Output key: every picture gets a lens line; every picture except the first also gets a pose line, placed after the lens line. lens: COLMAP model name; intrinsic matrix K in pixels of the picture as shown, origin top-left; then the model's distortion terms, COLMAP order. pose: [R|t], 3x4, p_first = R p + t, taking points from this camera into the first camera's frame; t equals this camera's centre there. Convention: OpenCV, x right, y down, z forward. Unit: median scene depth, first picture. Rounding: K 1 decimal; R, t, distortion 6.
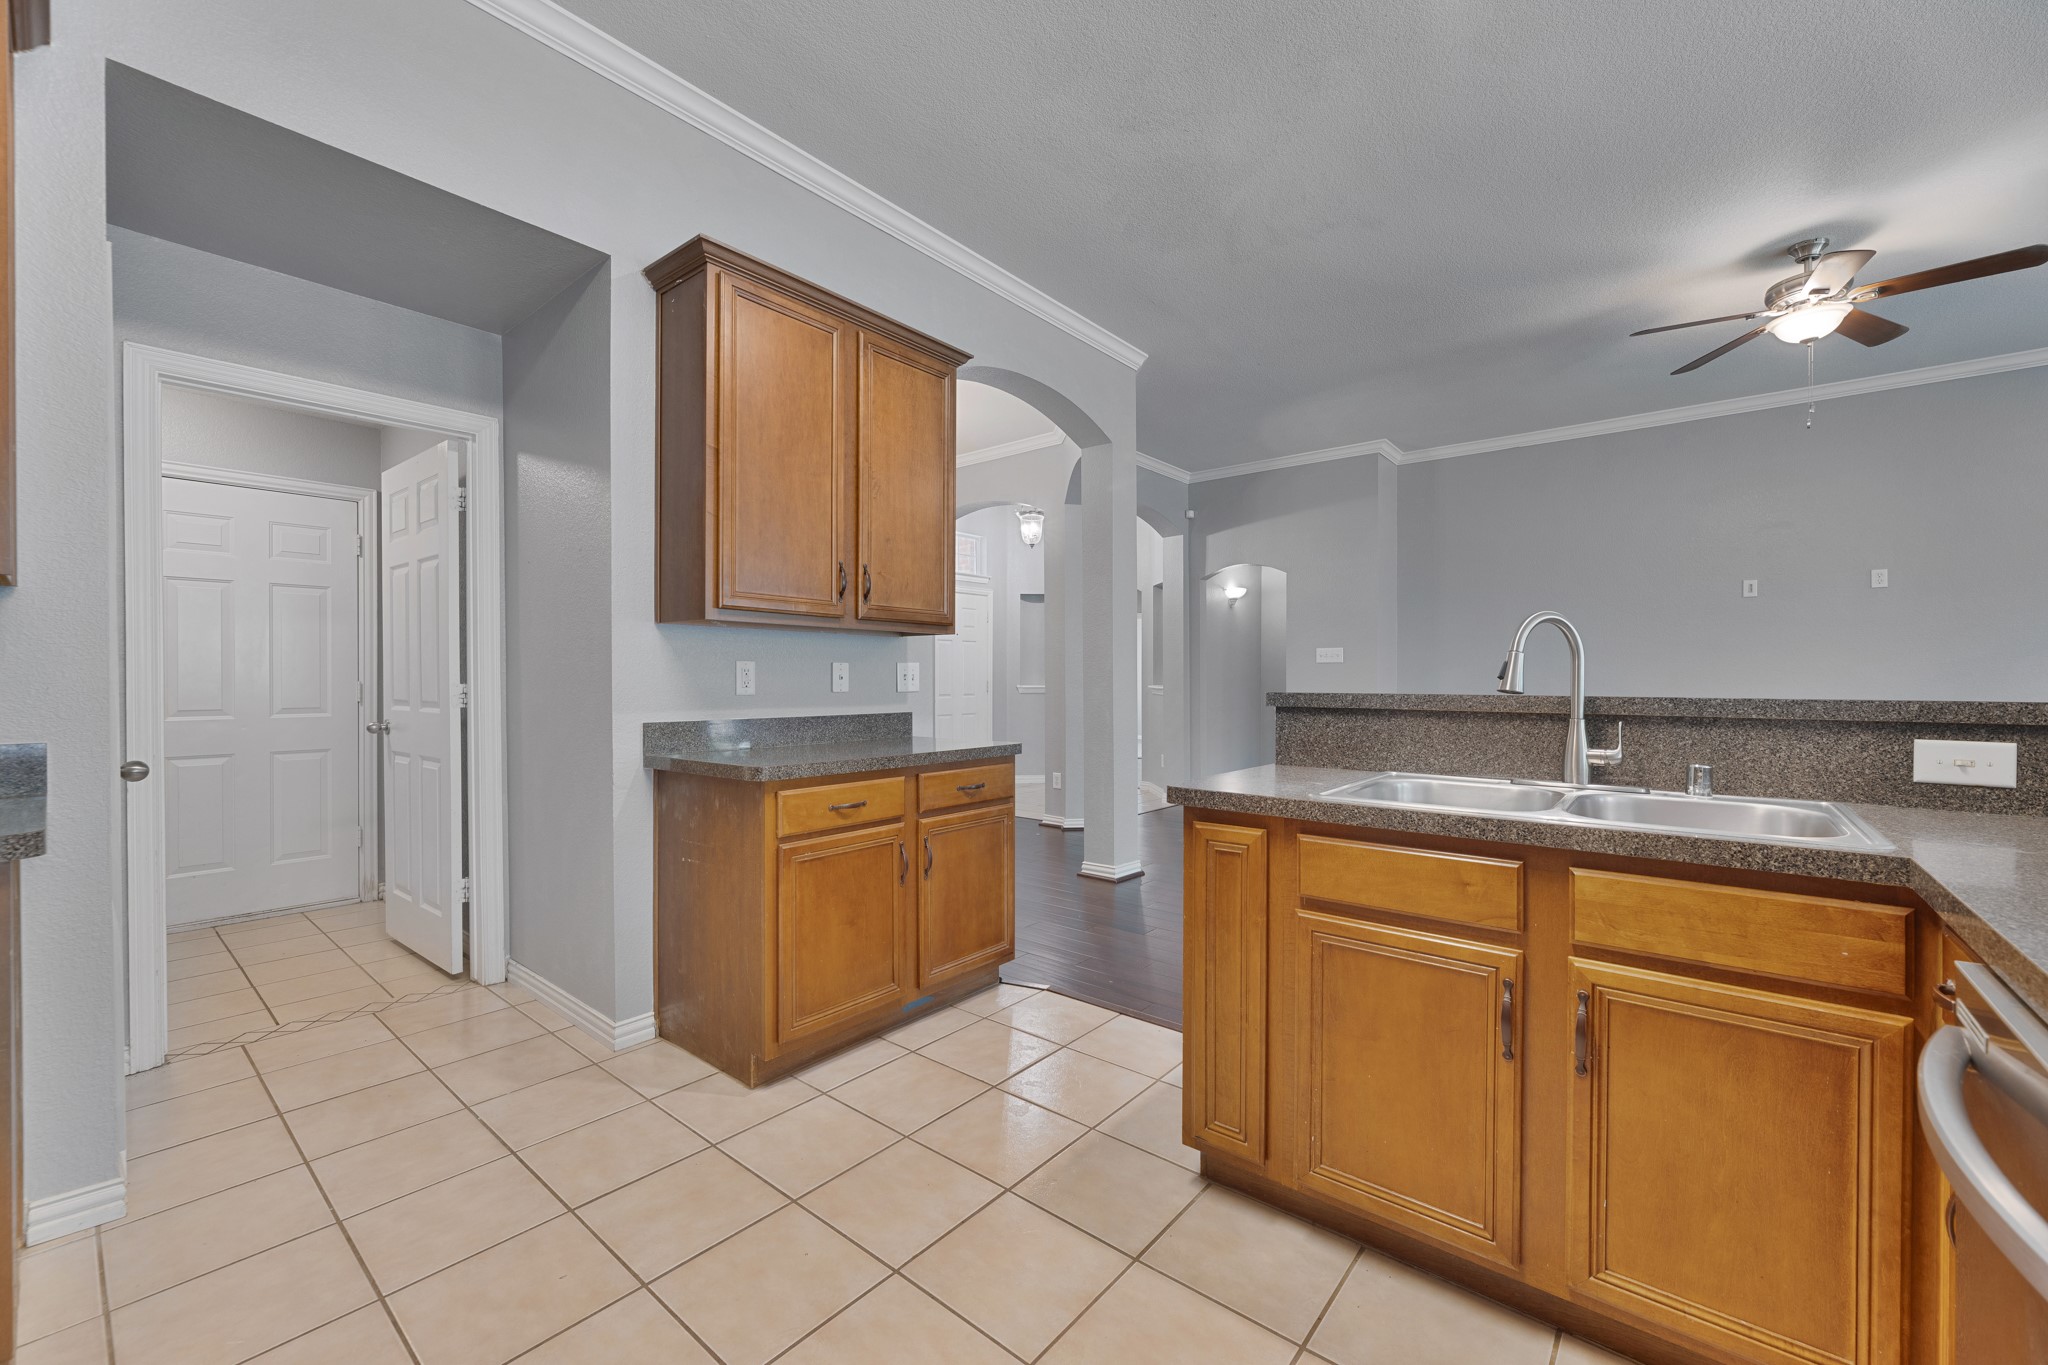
lens RADIAL K [[828.5, 0, 986.4], [0, 828.5, 682.3], [0, 0, 1]] dist [0.002027, 0.000466]
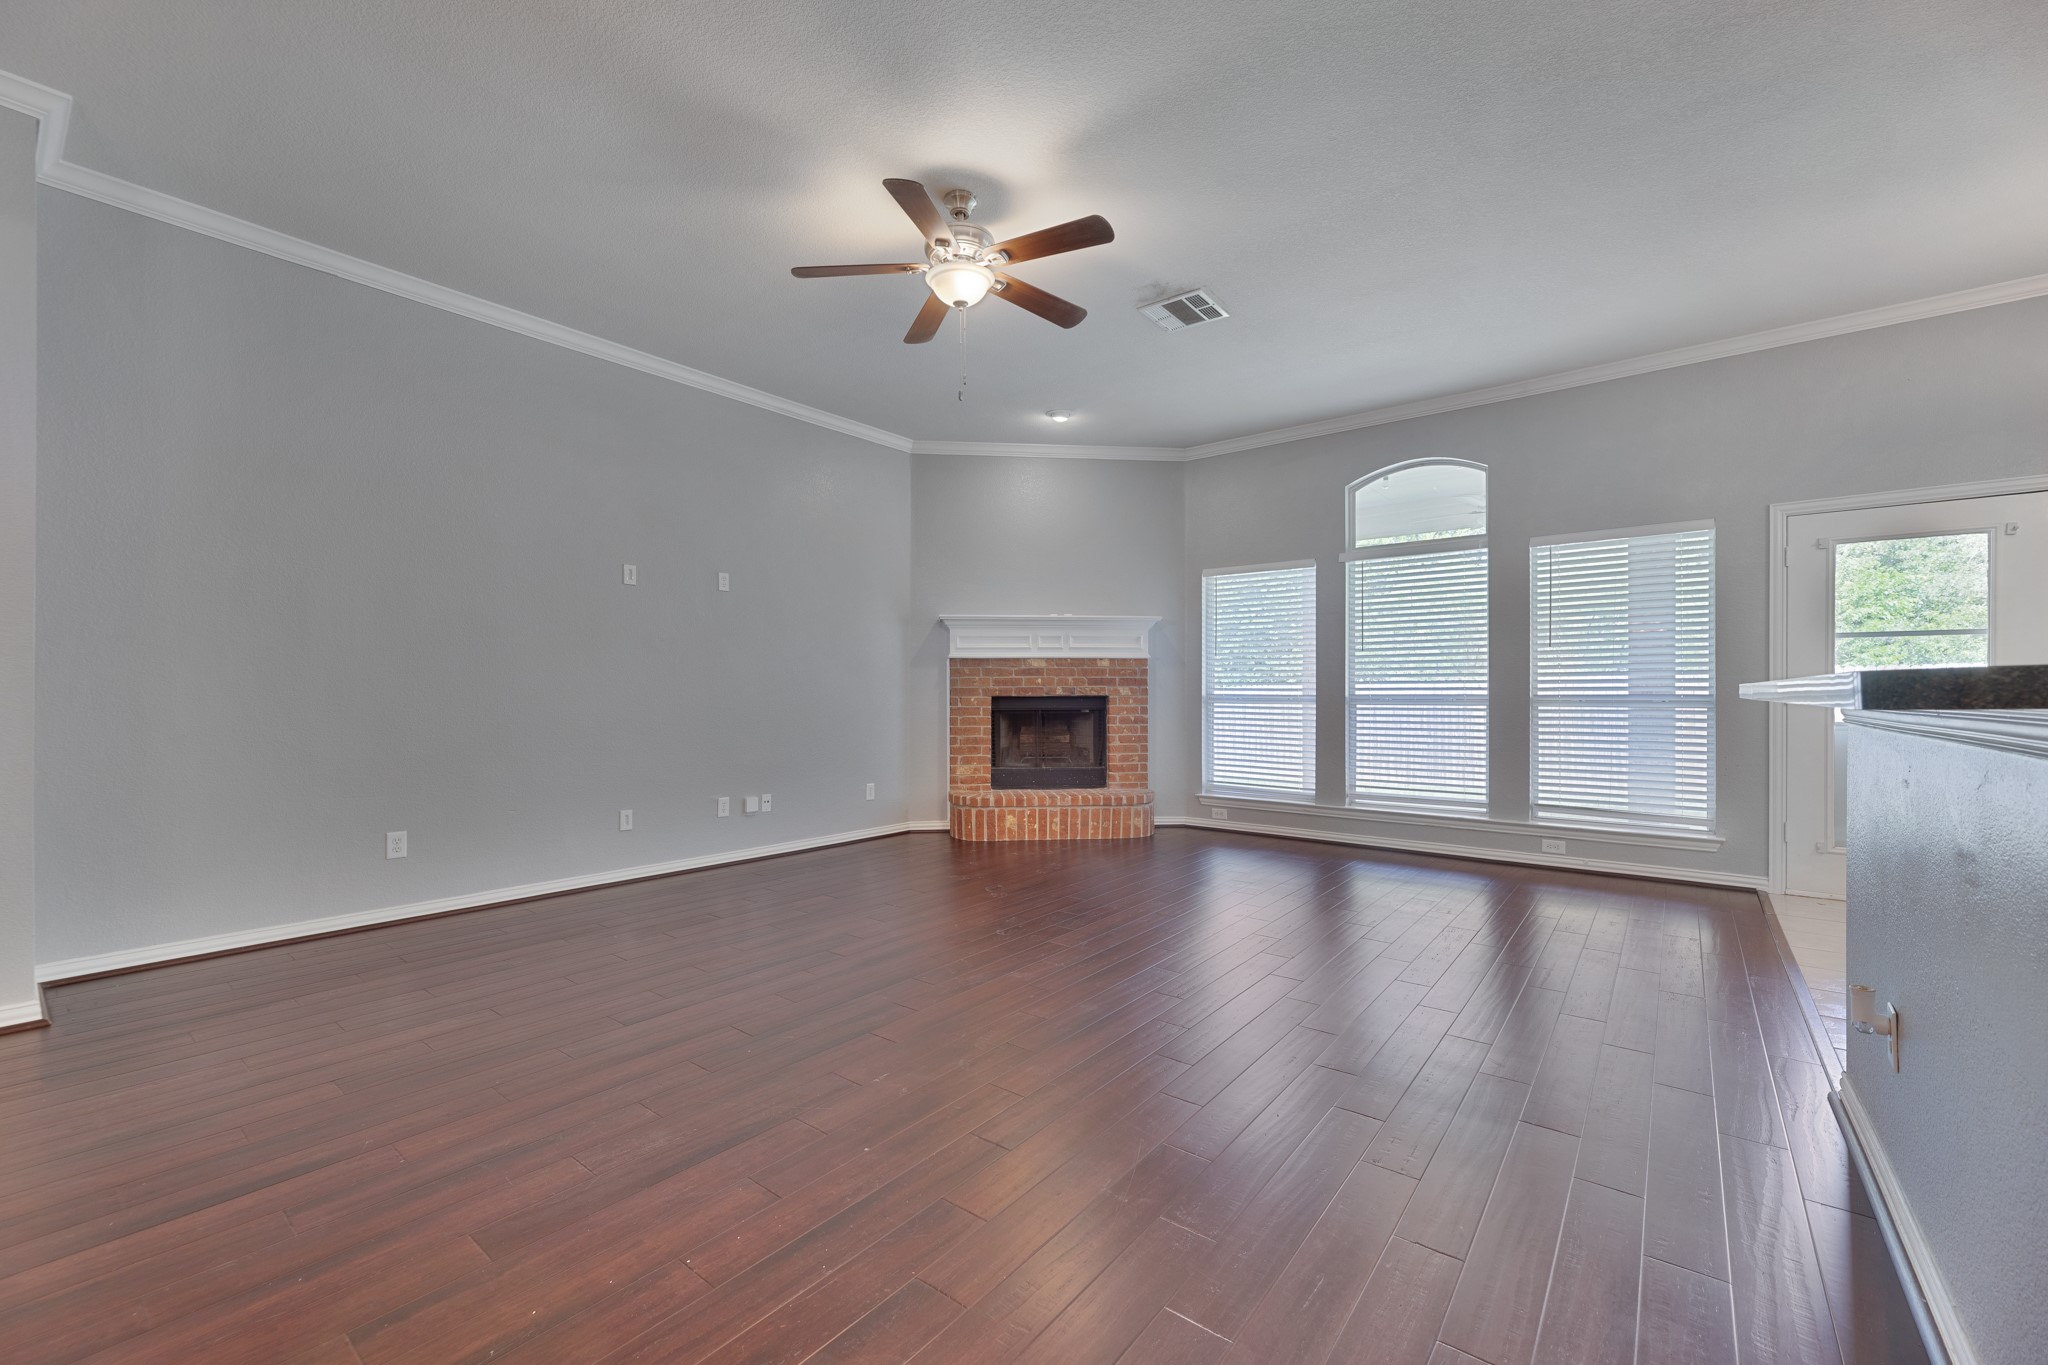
lens RADIAL K [[828.5, 0, 1019.3], [0, 828.5, 691.1], [0, 0, 1]] dist [0.002027, 0.000466]
pose [[-0.041155, 0.002453, 0.999150, 0.129473], [0.004834, 0.999986, -0.002256, 0.027421], [-0.999141, 0.004737, -0.041167, 1.610869]]
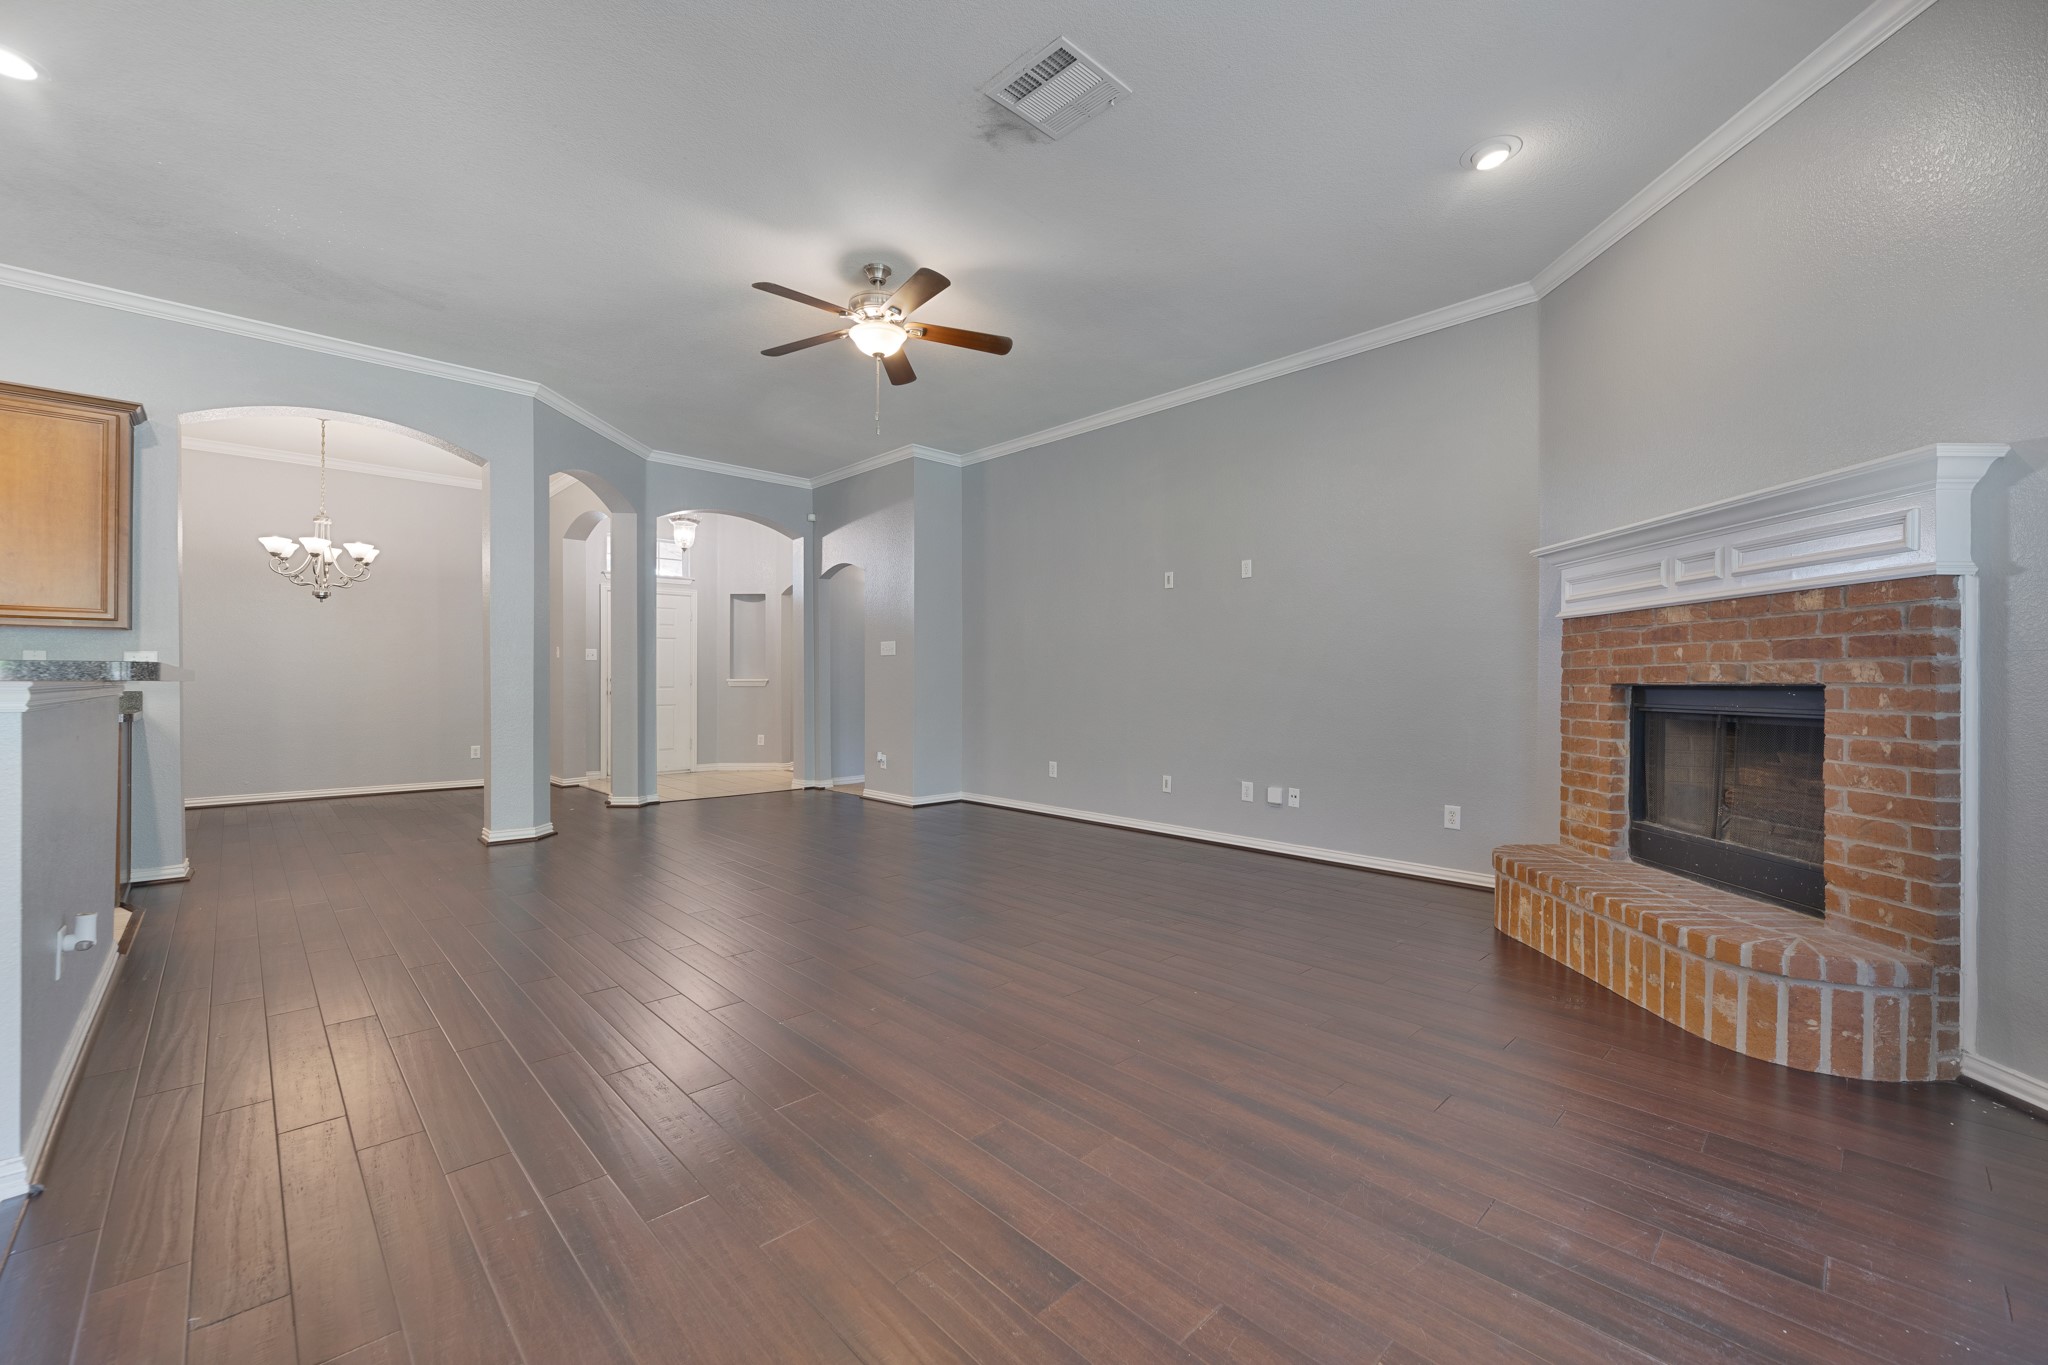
lens RADIAL K [[828.5, 0, 1016.7], [0, 828.5, 679.0], [0, 0, 1]] dist [0.002027, 0.000466]
pose [[0.995058, -0.000084, -0.099291, 2.115767], [-0.000535, 0.999981, -0.006208, 0.039016], [0.099290, 0.006230, 0.995039, -0.108817]]
